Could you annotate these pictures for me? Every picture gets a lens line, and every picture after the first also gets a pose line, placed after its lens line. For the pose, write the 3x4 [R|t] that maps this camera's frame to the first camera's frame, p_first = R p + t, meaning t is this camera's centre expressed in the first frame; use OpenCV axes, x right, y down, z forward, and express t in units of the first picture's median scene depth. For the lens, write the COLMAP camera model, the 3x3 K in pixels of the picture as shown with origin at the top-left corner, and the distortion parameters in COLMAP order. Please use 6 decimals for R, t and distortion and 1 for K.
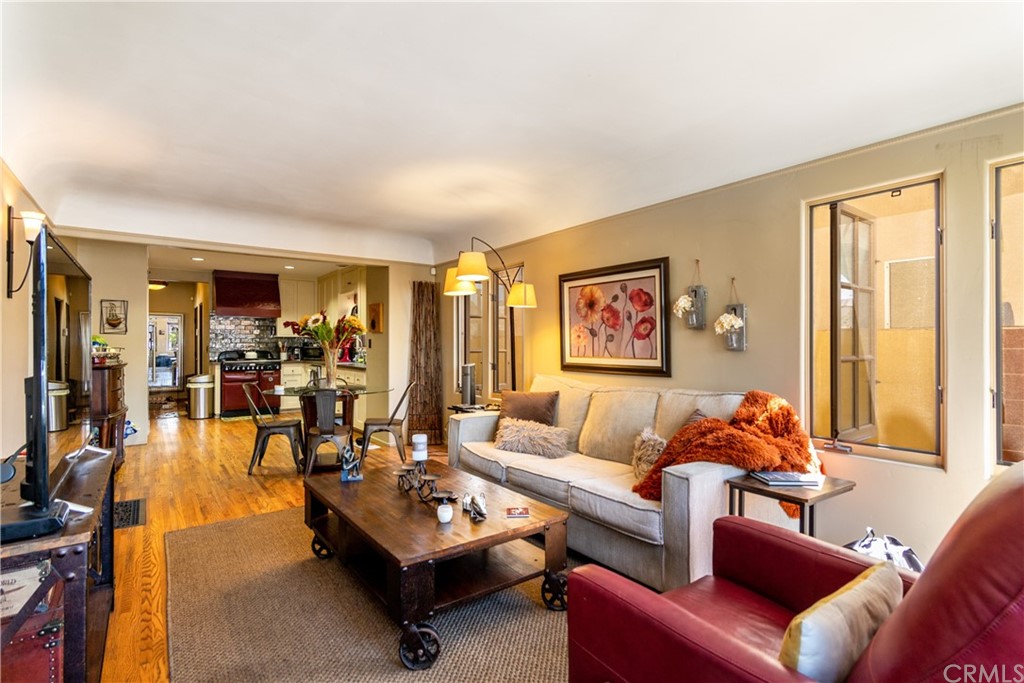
lens RADIAL K [[515.9, 0, 519.5], [0, 515.9, 342.3], [0, 0, 1]] dist [0.003831, -0.001110]
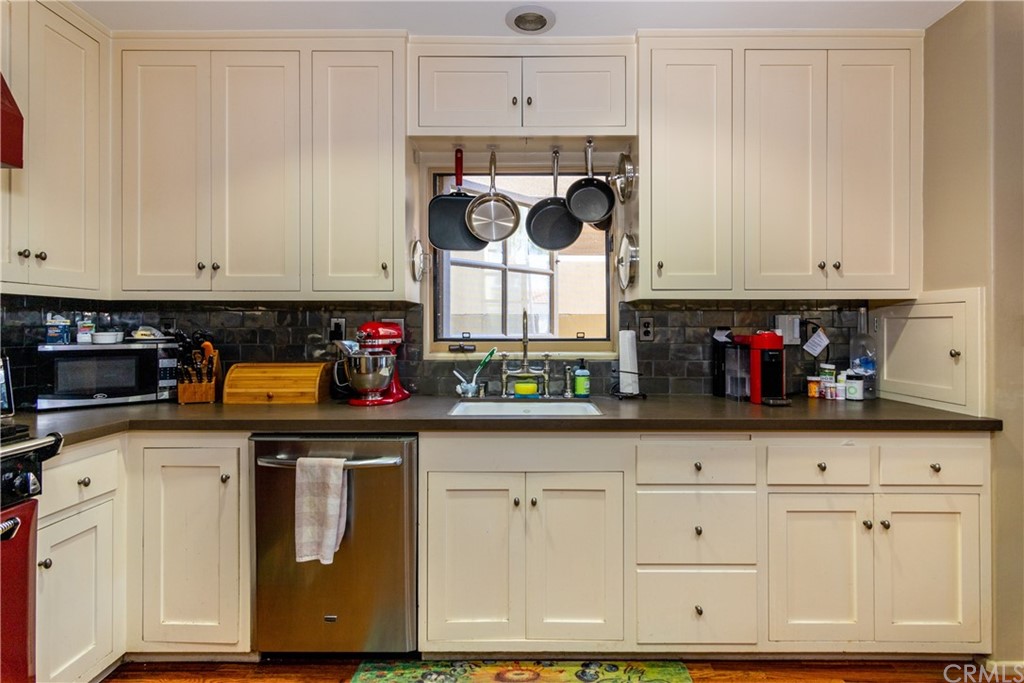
lens RADIAL K [[515.9, 0, 513.9], [0, 515.9, 325.5], [0, 0, 1]] dist [0.003831, -0.001110]
pose [[0.582310, 0.003523, 0.812959, -2.039018], [-0.001245, 0.999993, -0.003442, 0.004062], [-0.812966, 0.000992, 0.582310, 3.160944]]
